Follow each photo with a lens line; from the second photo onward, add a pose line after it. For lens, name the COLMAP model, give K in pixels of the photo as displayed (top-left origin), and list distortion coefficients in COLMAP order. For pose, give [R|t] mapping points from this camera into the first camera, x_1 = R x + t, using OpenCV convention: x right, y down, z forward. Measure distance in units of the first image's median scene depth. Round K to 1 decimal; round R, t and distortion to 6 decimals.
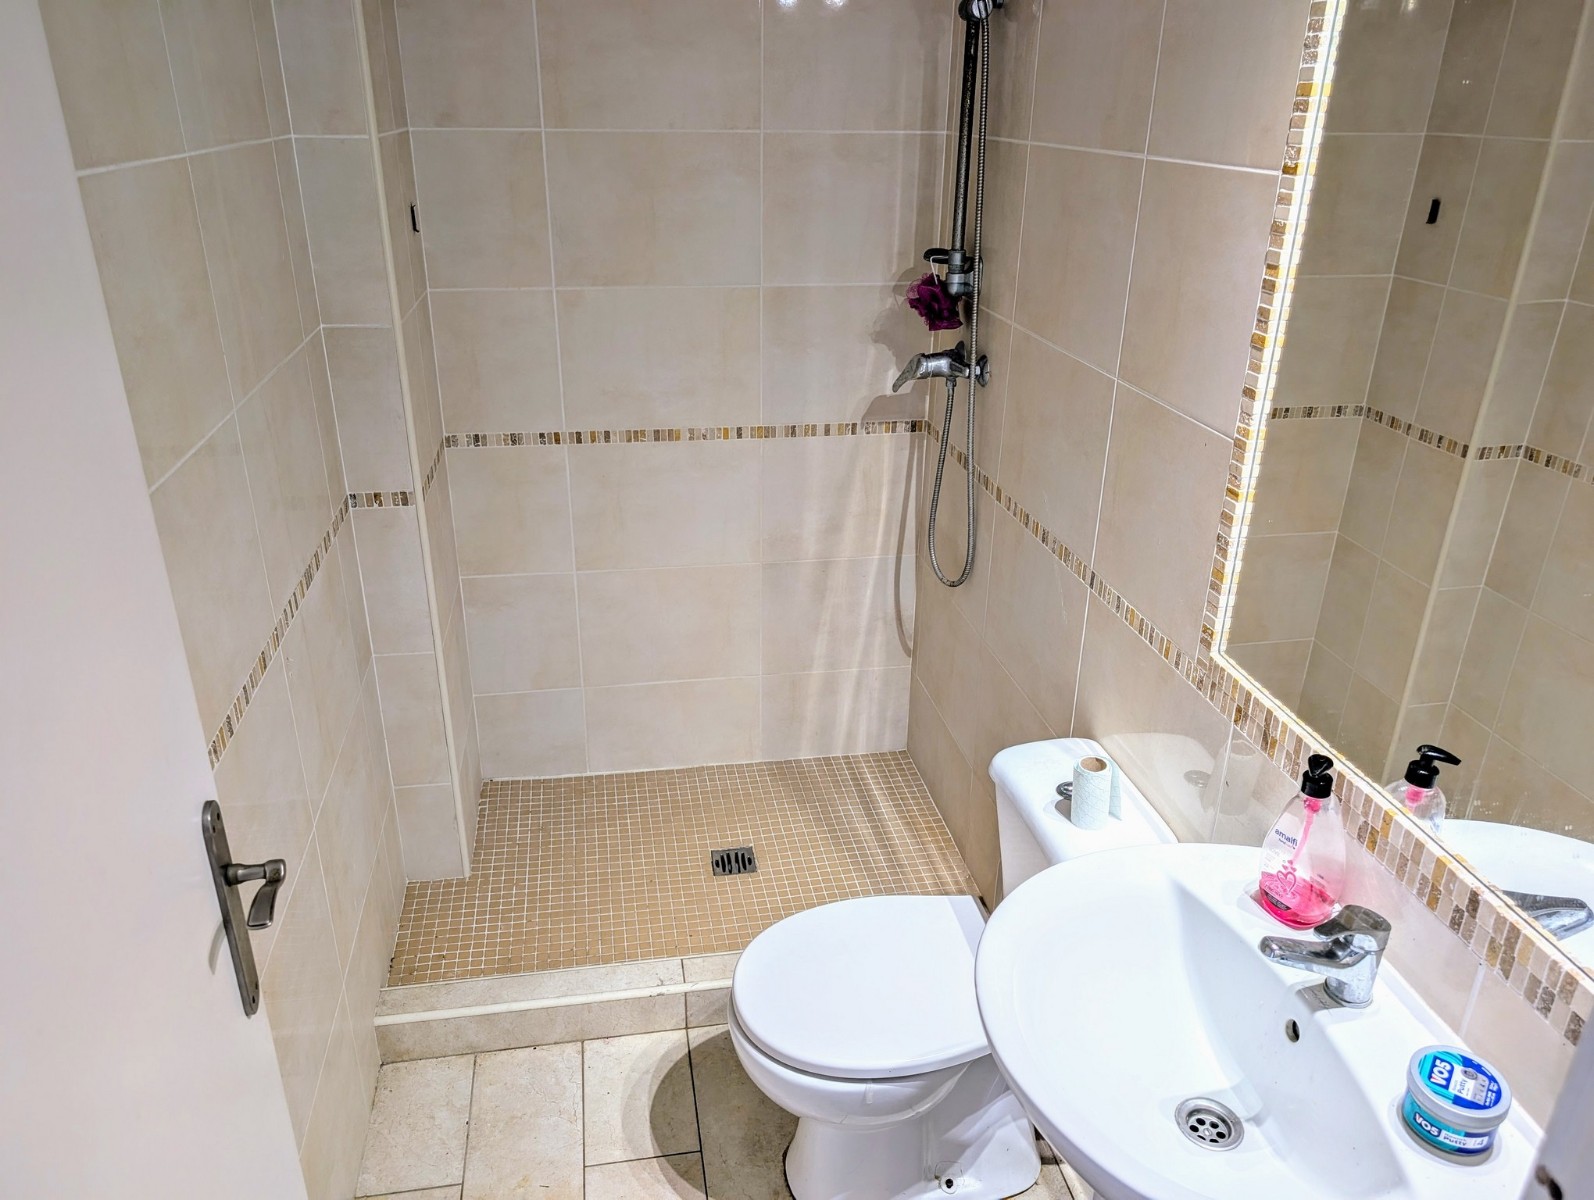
lens RADIAL K [[1154.0, 0, 808.2], [0, 1154.0, 607.4], [0, 0, 1]] dist [0.039603, -0.046156]
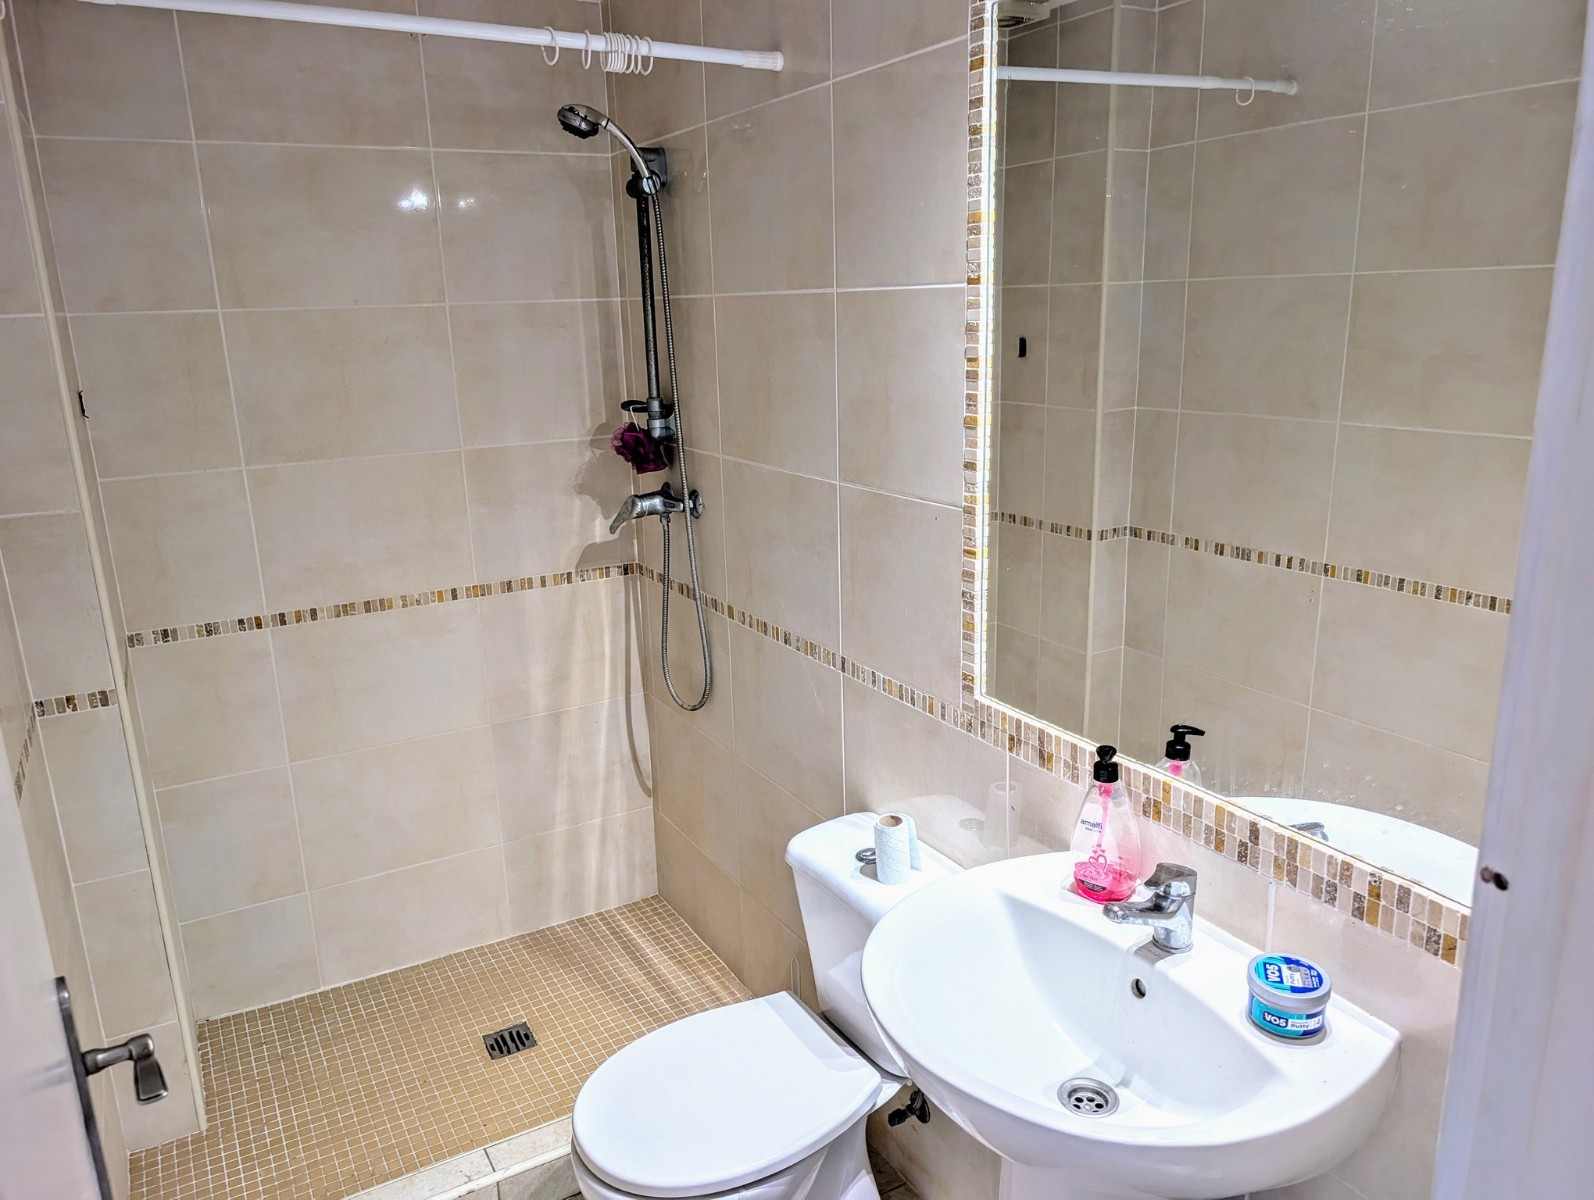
lens RADIAL K [[1154.0, 0, 794.7], [0, 1154.0, 610.1], [0, 0, 1]] dist [0.039603, -0.046156]
pose [[0.942657, -0.128395, 0.308080, -0.105628], [0.176456, 0.975215, -0.133486, 0.052131], [-0.283305, 0.180194, 0.941949, -0.017571]]
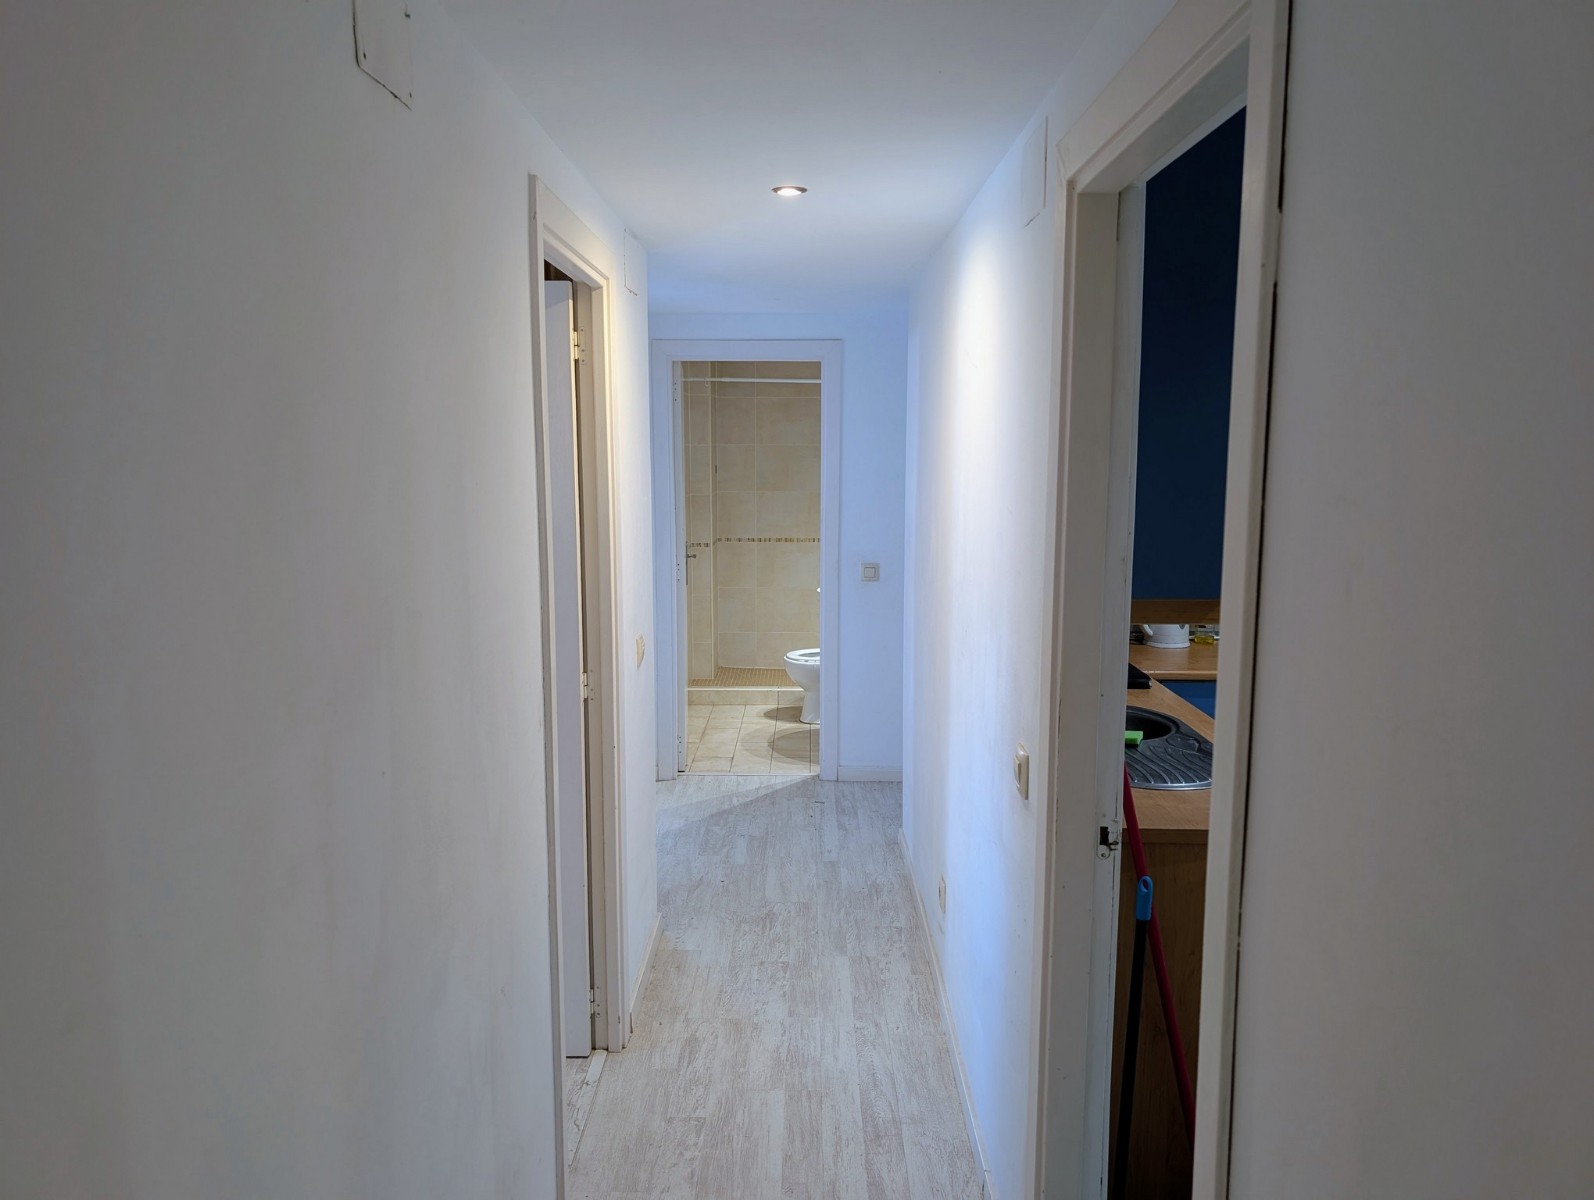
lens RADIAL K [[1154.0, 0, 795.6], [0, 1154.0, 601.4], [0, 0, 1]] dist [0.039603, -0.046156]
pose [[0.981050, 0.009588, -0.193516, 0.528120], [-0.065056, 0.957092, -0.282389, 0.944552], [0.182505, 0.289627, 0.939579, -1.959036]]
